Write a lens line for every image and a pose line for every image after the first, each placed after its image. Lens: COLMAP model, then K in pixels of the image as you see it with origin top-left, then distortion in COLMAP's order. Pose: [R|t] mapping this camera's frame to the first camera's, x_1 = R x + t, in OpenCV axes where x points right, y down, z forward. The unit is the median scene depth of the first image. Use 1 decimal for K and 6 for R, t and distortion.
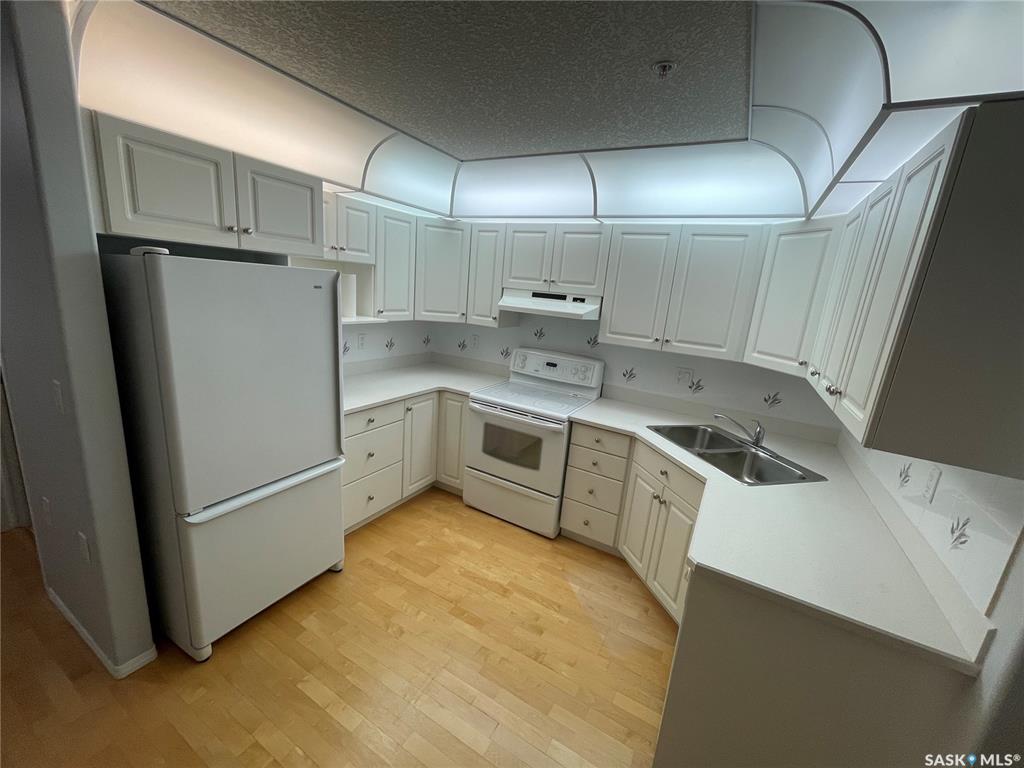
lens RADIAL K [[412.7, 0, 510.5], [0, 412.7, 384.3], [0, 0, 1]] dist [-0.003128, -0.000408]
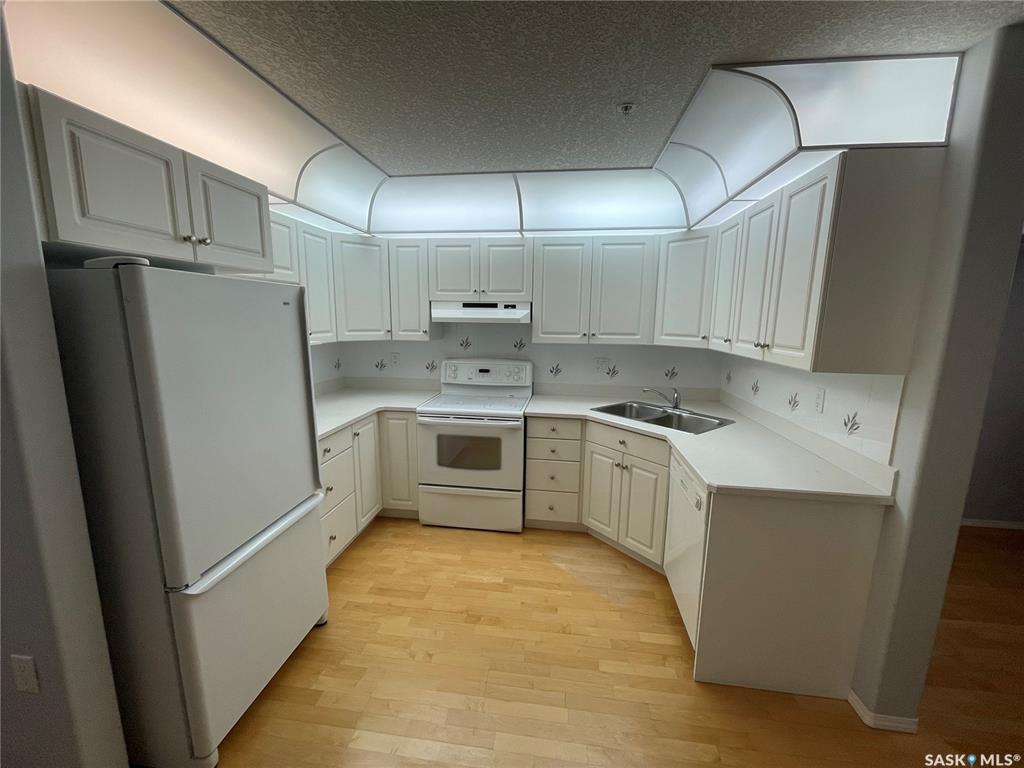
lens RADIAL K [[412.7, 0, 513.8], [0, 412.7, 383.6], [0, 0, 1]] dist [-0.003128, -0.000408]
pose [[0.925218, -0.133668, 0.355111, -0.306649], [0.151971, 0.988093, -0.024018, 0.030520], [-0.347672, 0.076189, 0.934516, -0.002776]]
